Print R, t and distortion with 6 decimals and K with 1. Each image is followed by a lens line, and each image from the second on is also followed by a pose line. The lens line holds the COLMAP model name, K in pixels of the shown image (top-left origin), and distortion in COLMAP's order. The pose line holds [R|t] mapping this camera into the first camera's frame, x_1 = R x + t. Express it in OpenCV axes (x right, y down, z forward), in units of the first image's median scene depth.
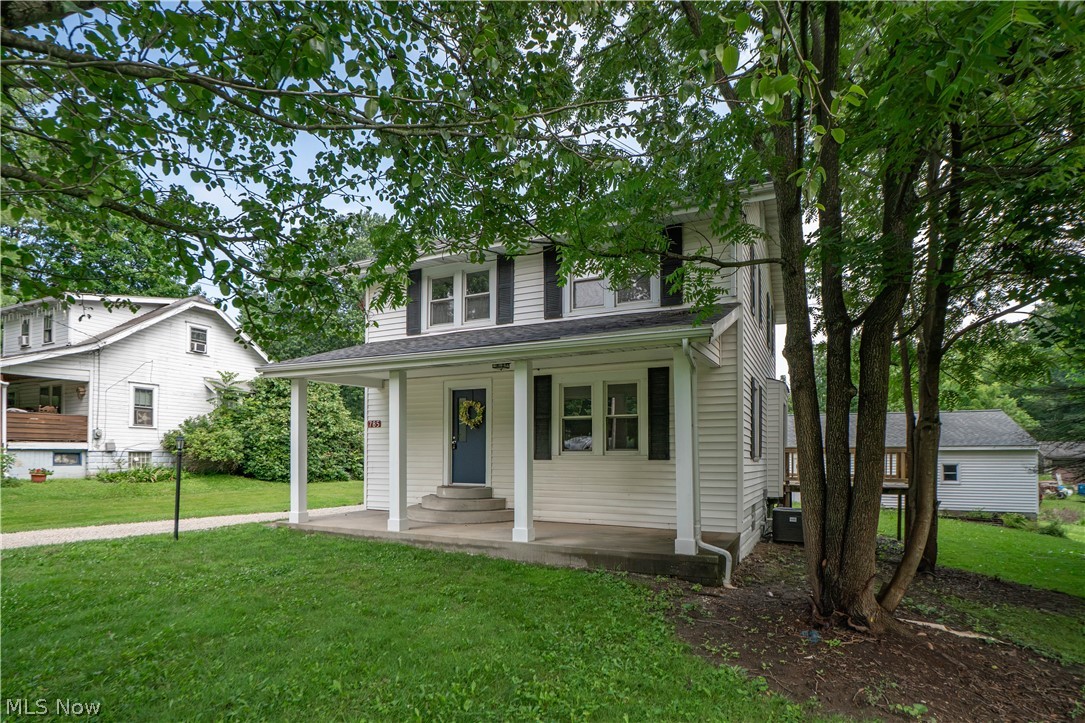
lens RADIAL K [[569.0, 0, 525.1], [0, 569.0, 352.1], [0, 0, 1]] dist [-0.013425, -0.001488]
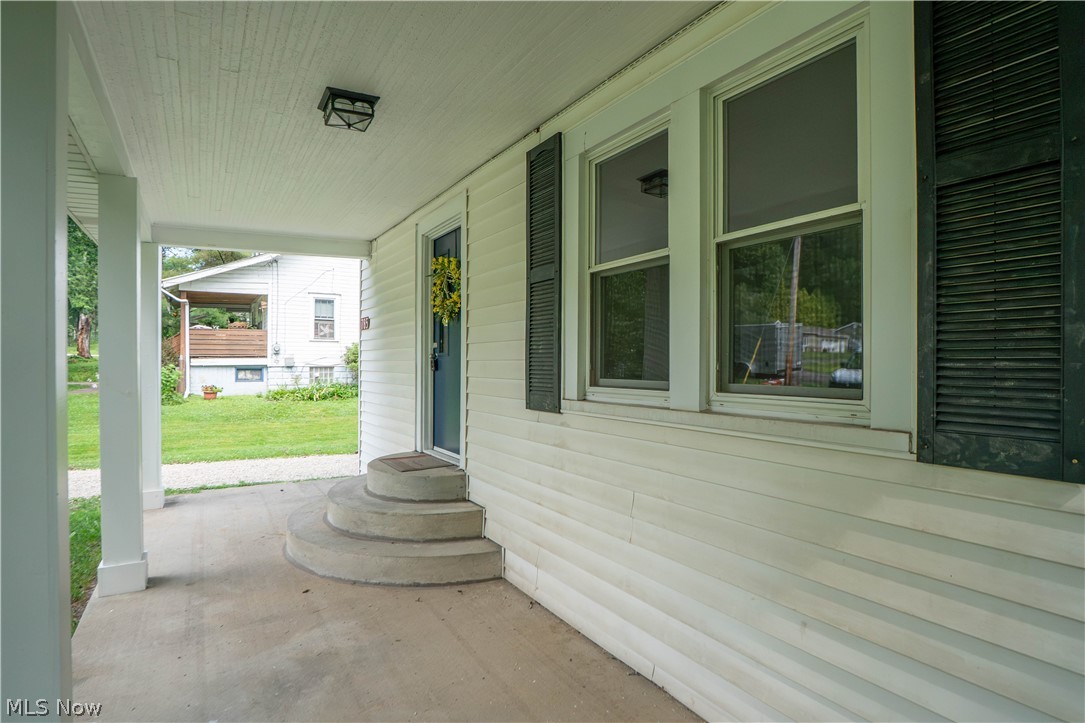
lens RADIAL K [[569.0, 0, 525.1], [0, 569.0, 352.1], [0, 0, 1]] dist [-0.013425, -0.001488]
pose [[0.839715, -0.012348, -0.542887, 0.115573], [0.099484, 0.986319, 0.131443, 0.068666], [0.533837, -0.164384, 0.829455, 0.442406]]
